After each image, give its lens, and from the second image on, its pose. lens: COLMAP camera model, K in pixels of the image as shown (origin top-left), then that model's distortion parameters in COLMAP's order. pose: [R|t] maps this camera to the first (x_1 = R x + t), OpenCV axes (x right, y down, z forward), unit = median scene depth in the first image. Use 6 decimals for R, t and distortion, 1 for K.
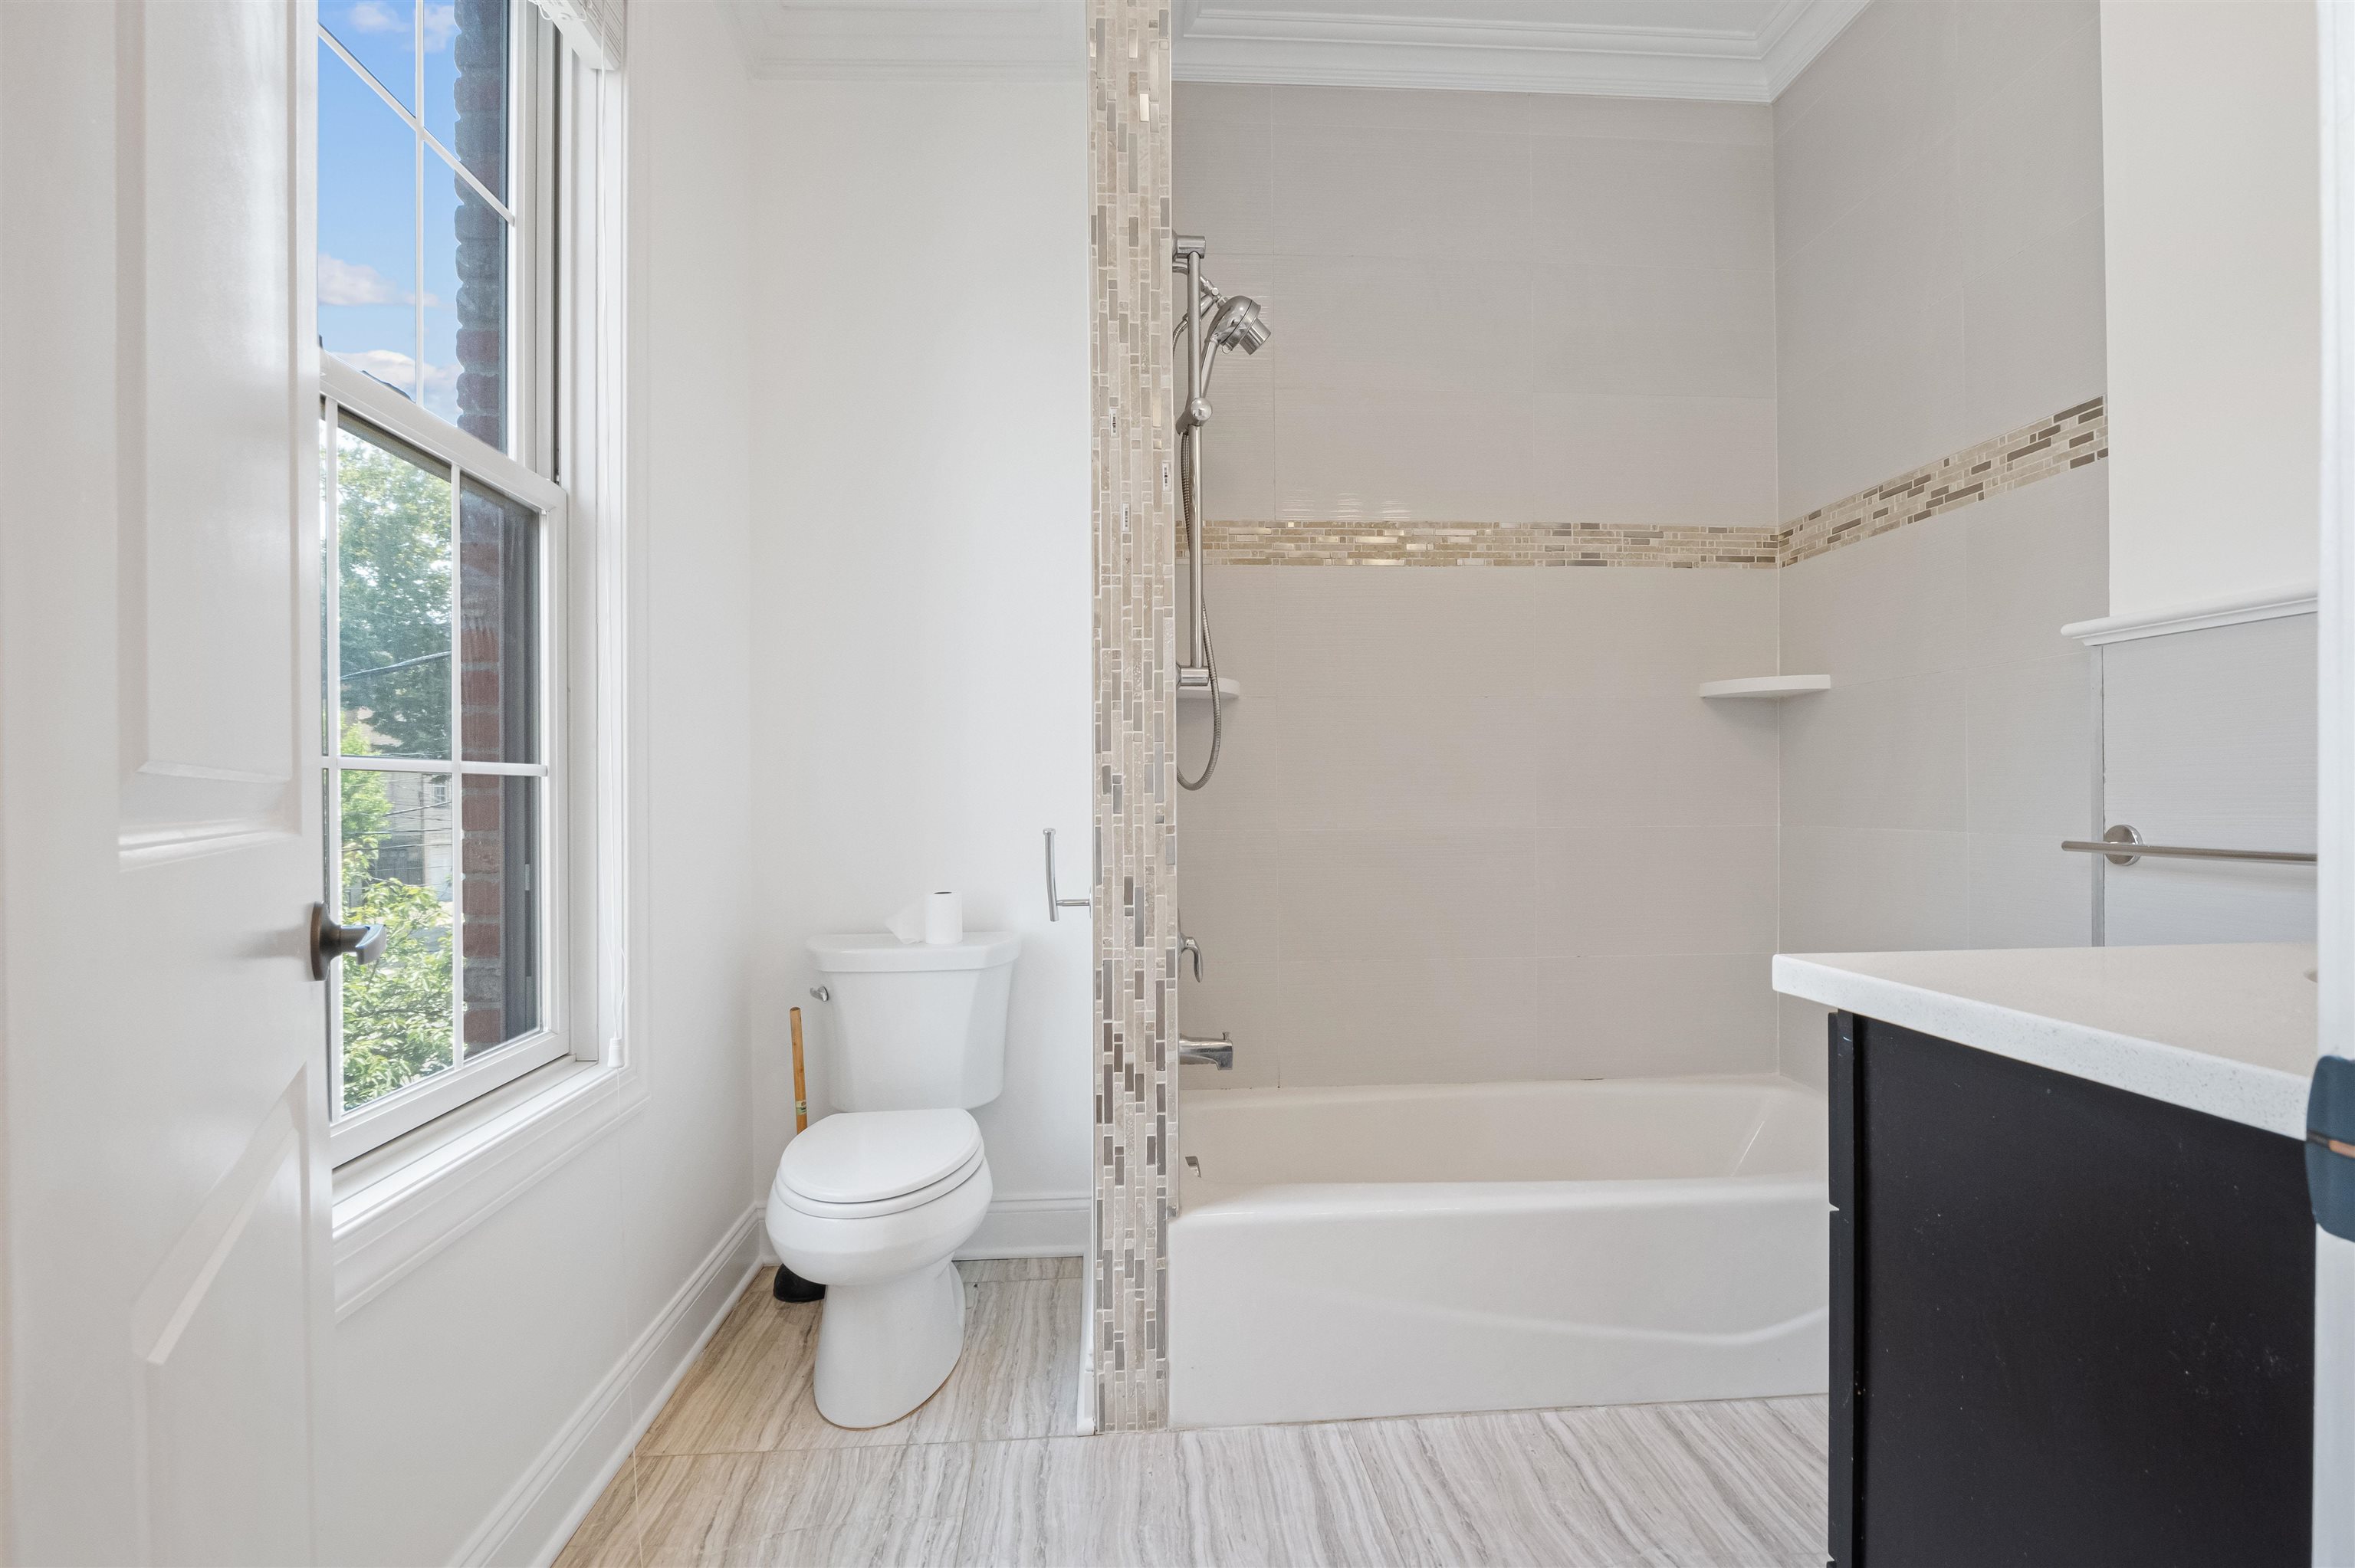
lens RADIAL K [[1176.7, 0, 1172.7], [0, 1176.7, 794.9], [0, 0, 1]] dist [-0.014551, -0.000583]
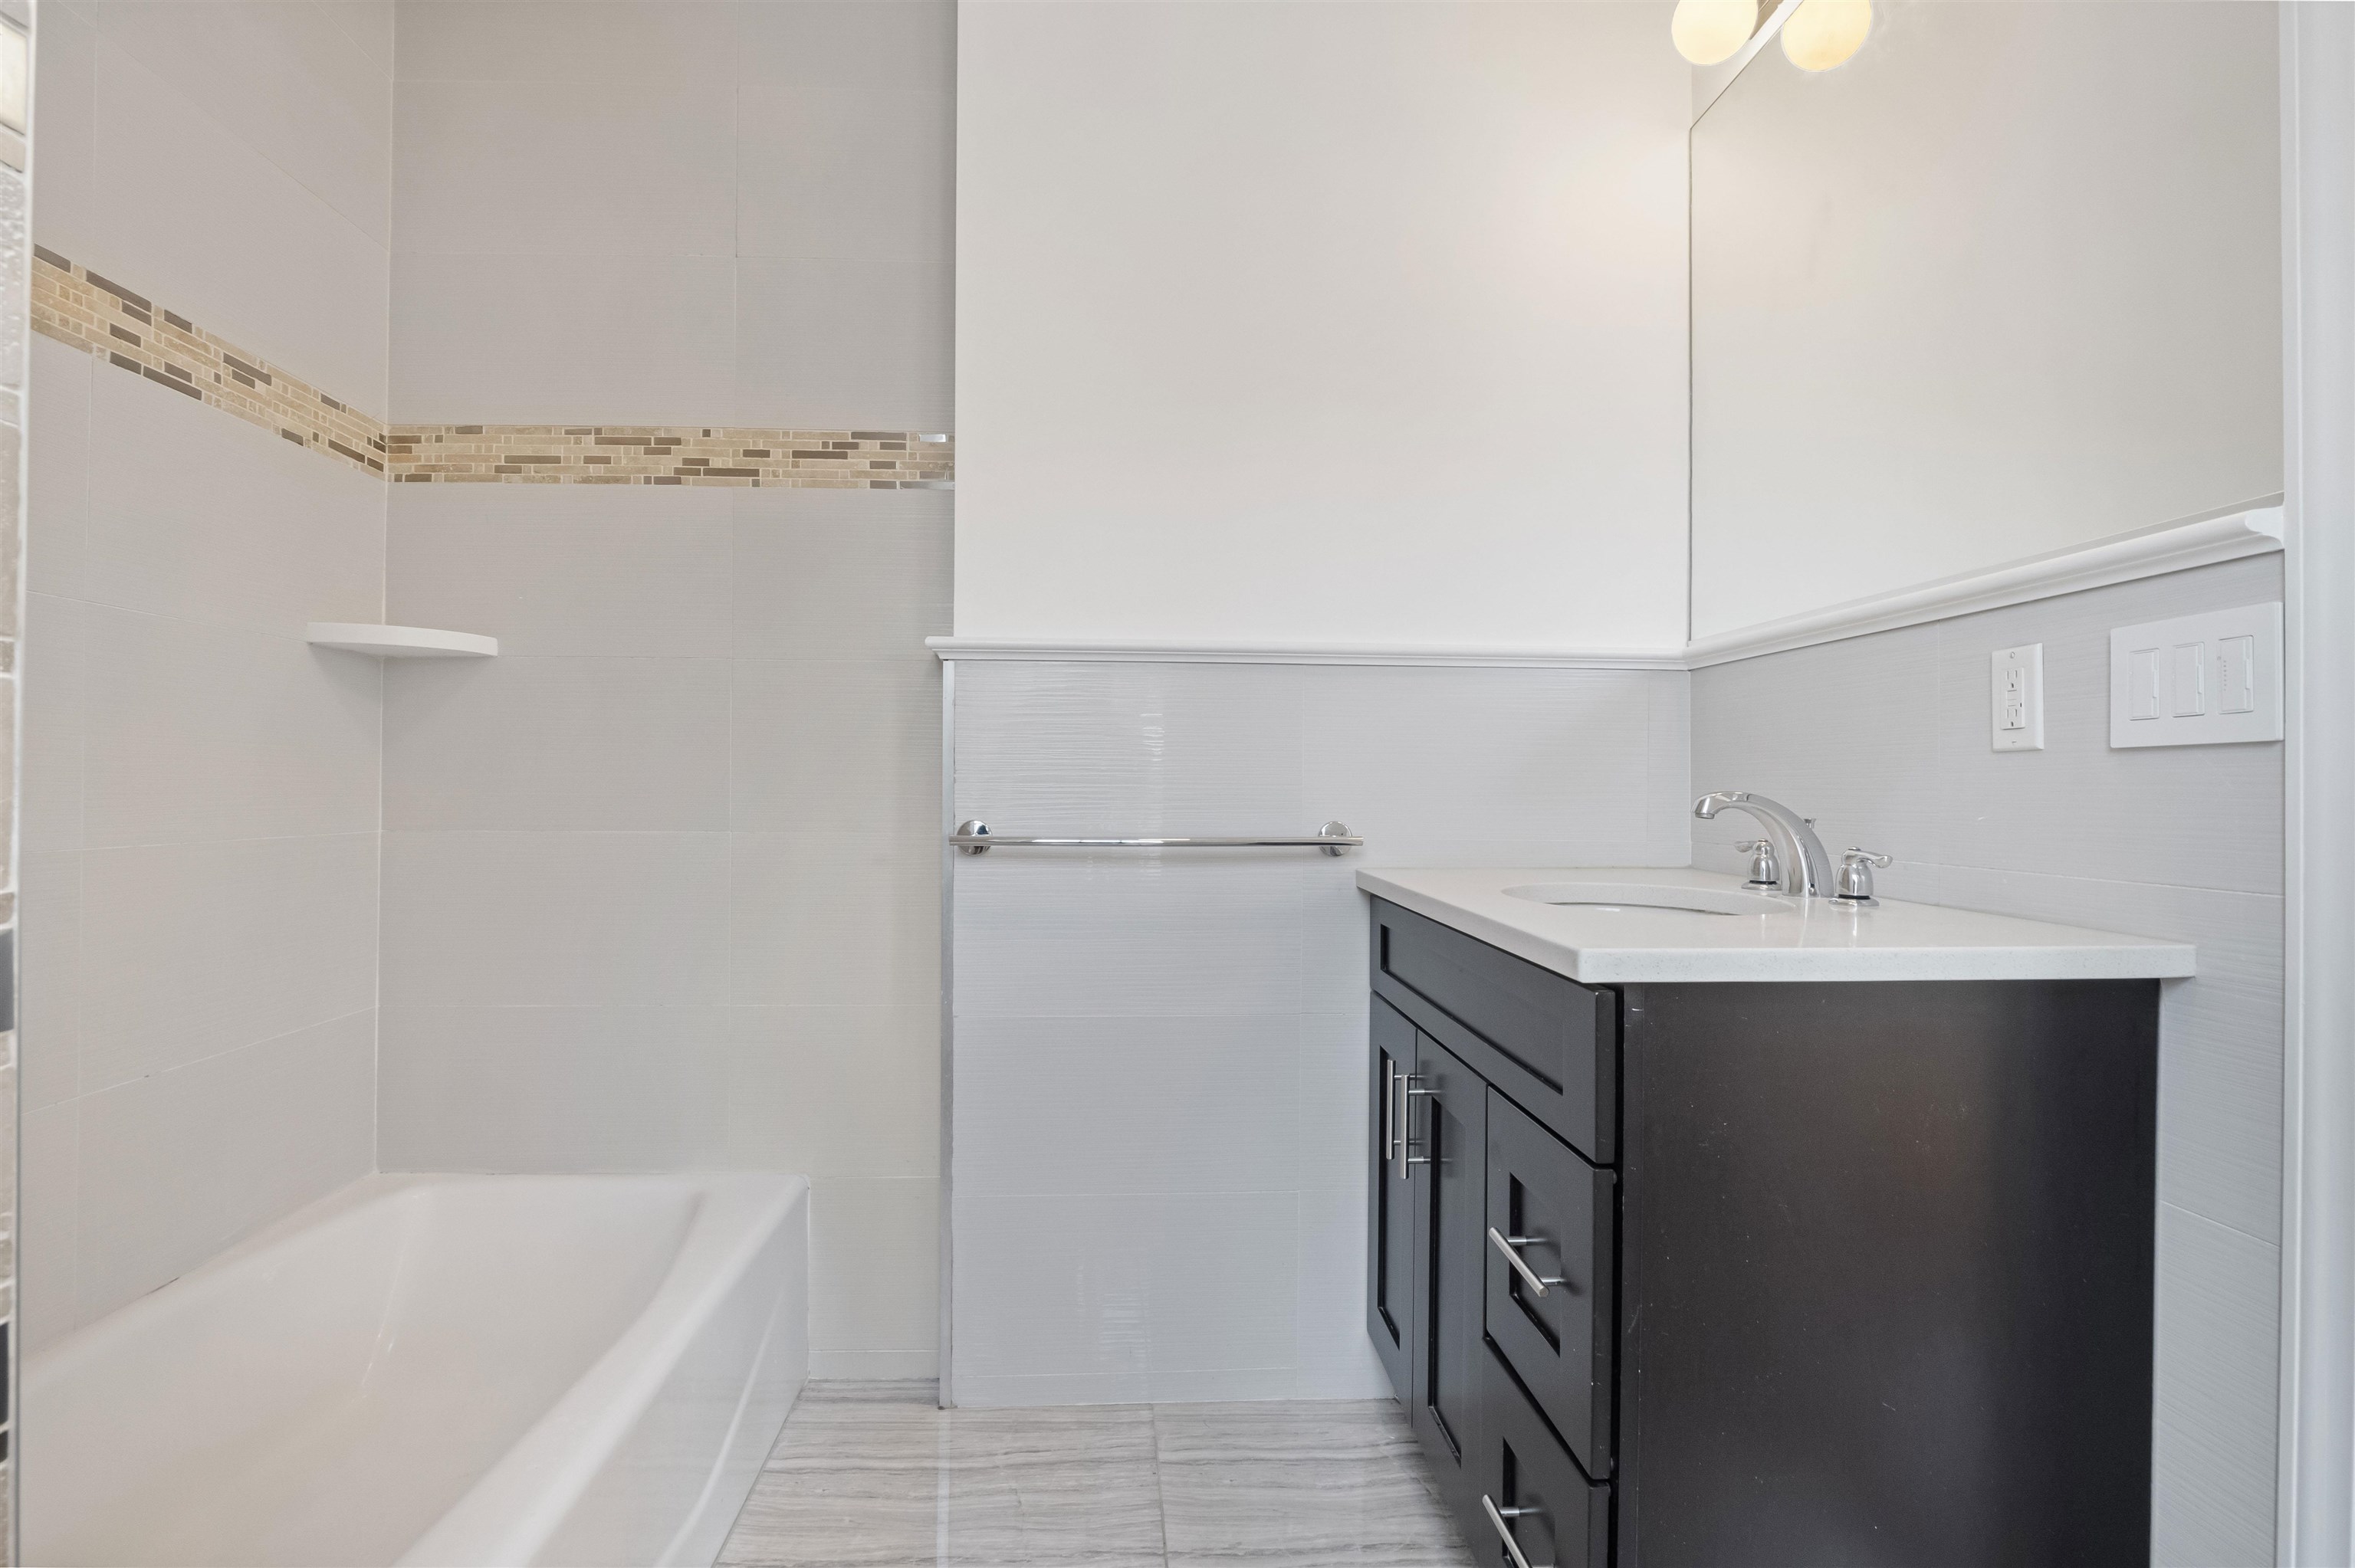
lens RADIAL K [[1176.7, 0, 1172.7], [0, 1176.7, 794.9], [0, 0, 1]] dist [-0.014551, -0.000583]
pose [[0.010773, 0.006534, 0.999921, -0.234587], [-0.010051, 0.999929, -0.006425, 0.003509], [-0.999891, -0.009981, 0.010838, 0.559636]]
